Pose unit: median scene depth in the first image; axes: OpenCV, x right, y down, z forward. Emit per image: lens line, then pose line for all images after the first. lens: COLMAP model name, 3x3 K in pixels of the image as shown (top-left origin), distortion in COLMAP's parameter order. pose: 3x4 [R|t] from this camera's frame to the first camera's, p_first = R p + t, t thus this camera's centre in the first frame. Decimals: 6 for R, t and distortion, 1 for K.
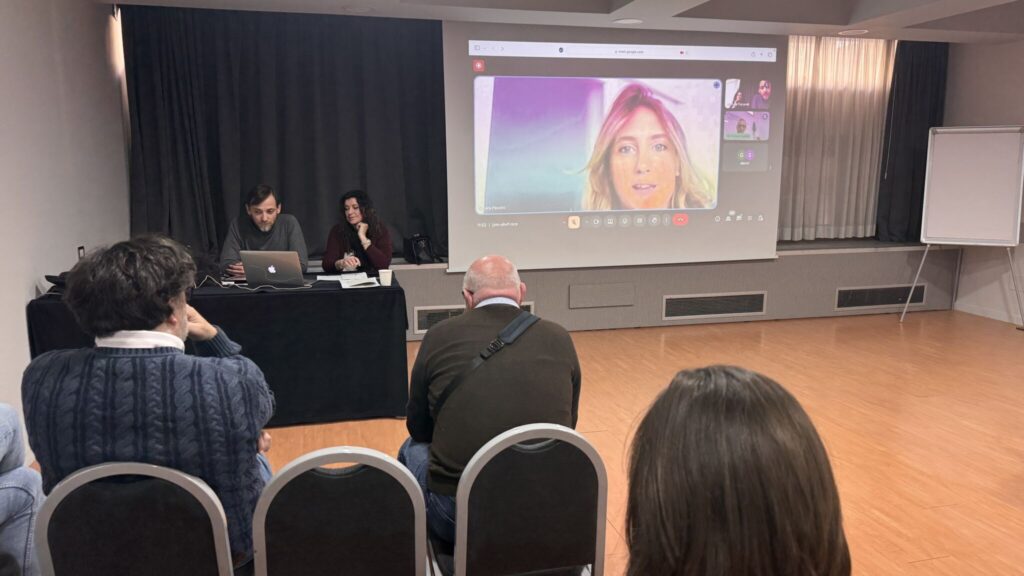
lens RADIAL K [[719.9, 0, 504.4], [0, 719.9, 296.0], [0, 0, 1]] dist [-0.000520, -0.020588]
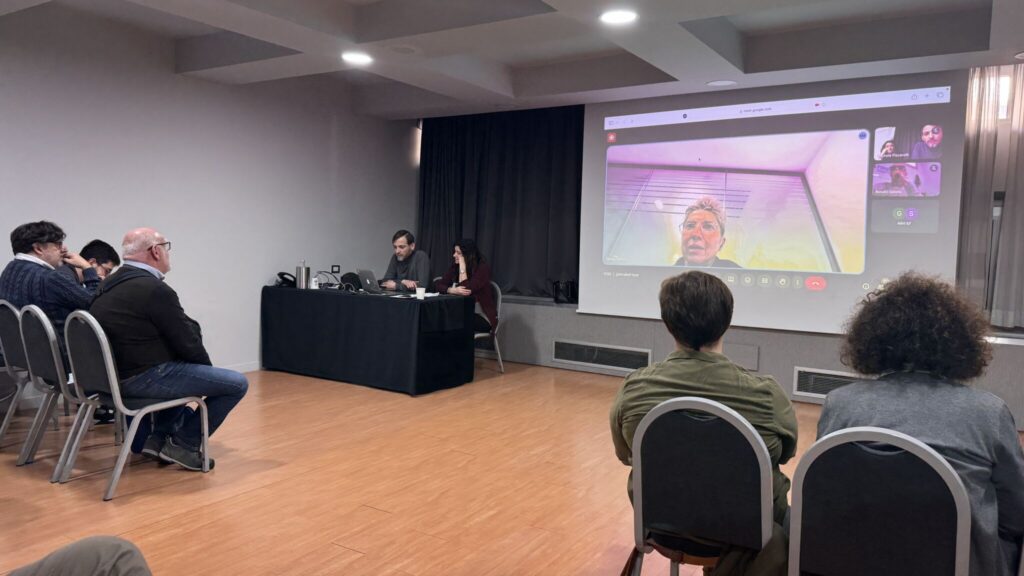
lens RADIAL K [[719.9, 0, 500.7], [0, 719.9, 281.6], [0, 0, 1]] dist [-0.000520, -0.020588]
pose [[0.680903, 0.064362, -0.729540, 0.641014], [-0.150411, 0.987186, -0.053291, -0.002037], [0.716762, 0.146017, 0.681858, 0.103987]]
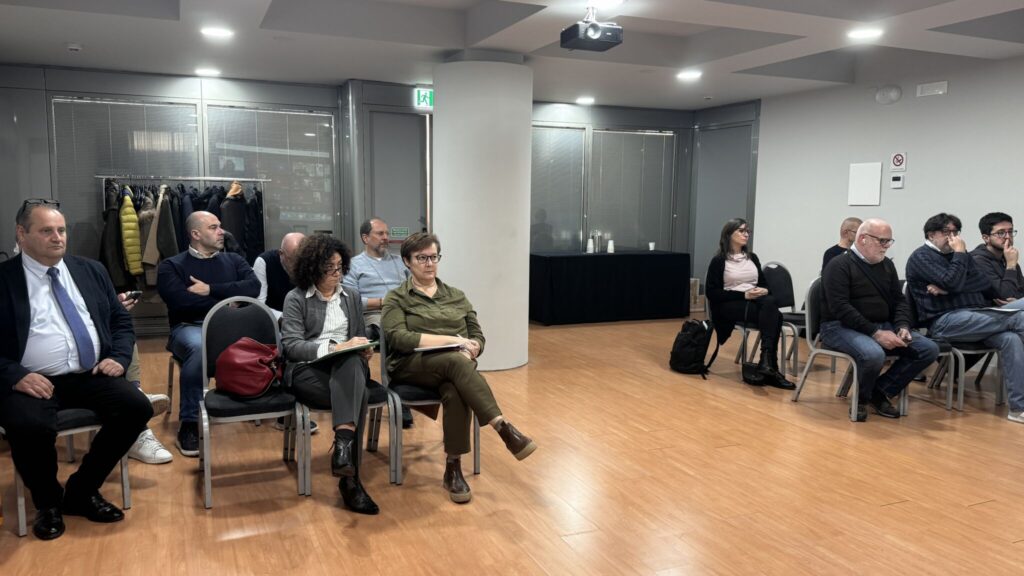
lens RADIAL K [[778.5, 0, 510.4], [0, 778.5, 285.5], [0, 0, 1]] dist [-0.003371, -0.001639]
pose [[-0.990528, 0.009519, -0.136981, 0.485532], [-0.028820, 0.960960, 0.275181, -0.182673], [0.134253, 0.276522, -0.951584, 1.055955]]
